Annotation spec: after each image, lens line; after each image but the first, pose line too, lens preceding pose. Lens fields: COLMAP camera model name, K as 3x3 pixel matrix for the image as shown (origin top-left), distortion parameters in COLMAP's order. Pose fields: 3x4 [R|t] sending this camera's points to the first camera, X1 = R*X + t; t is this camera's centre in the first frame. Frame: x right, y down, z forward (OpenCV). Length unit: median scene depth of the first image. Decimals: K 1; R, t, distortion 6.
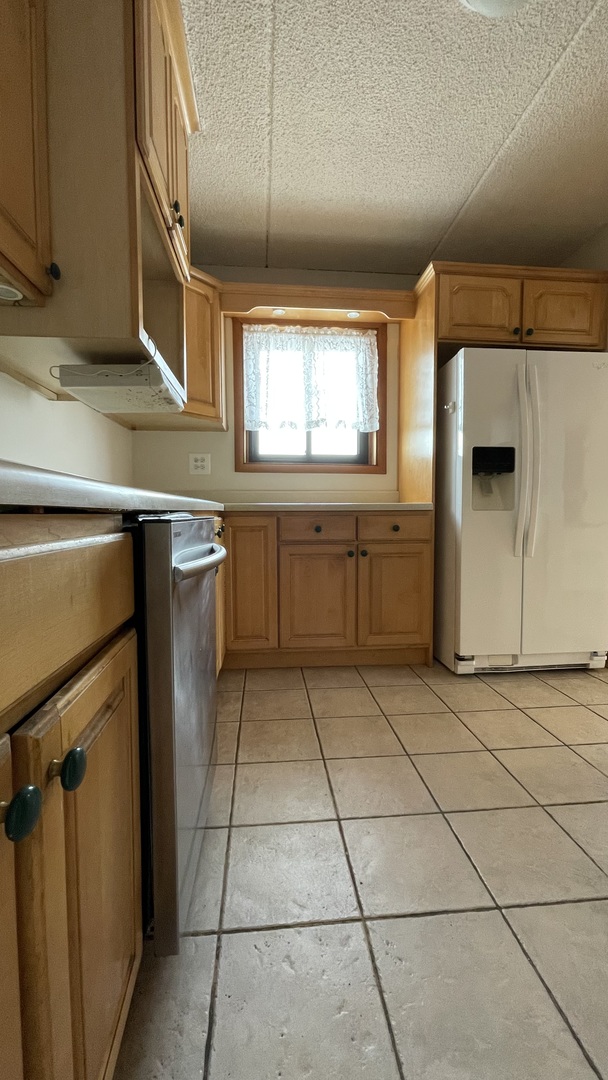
lens RADIAL K [[438.2, 0, 304.0], [0, 438.2, 540.0], [0, 0, 1]] dist [-0.007505, 0.000203]
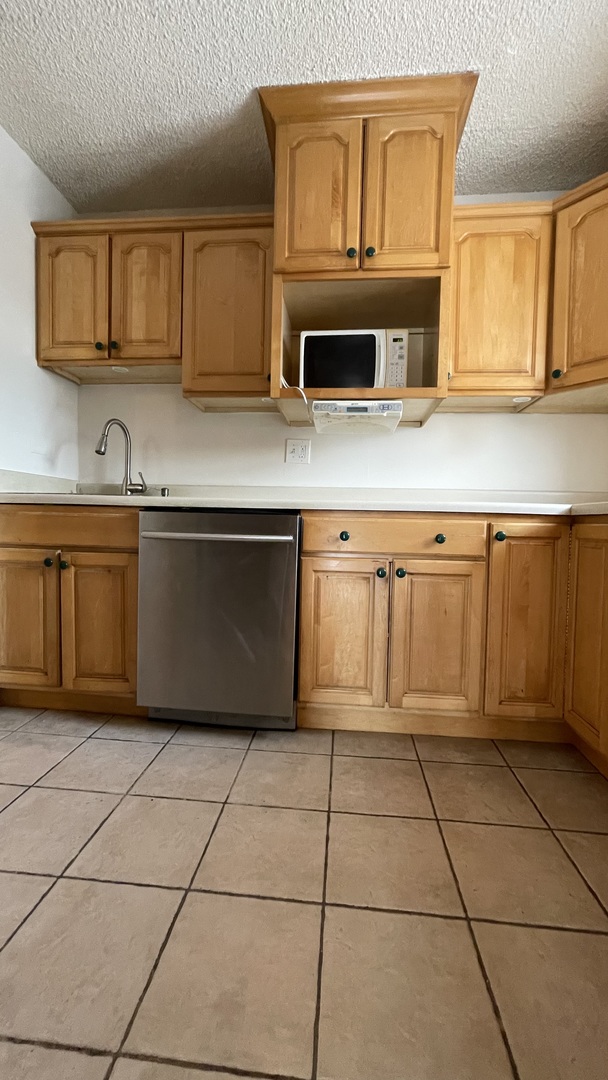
lens RADIAL K [[438.2, 0, 304.0], [0, 438.2, 540.0], [0, 0, 1]] dist [-0.007505, 0.000203]
pose [[-0.194552, 0.035302, -0.980257, 0.784817], [-0.082198, 0.995250, 0.052156, -0.039187], [0.977442, 0.090722, -0.190726, 1.001293]]
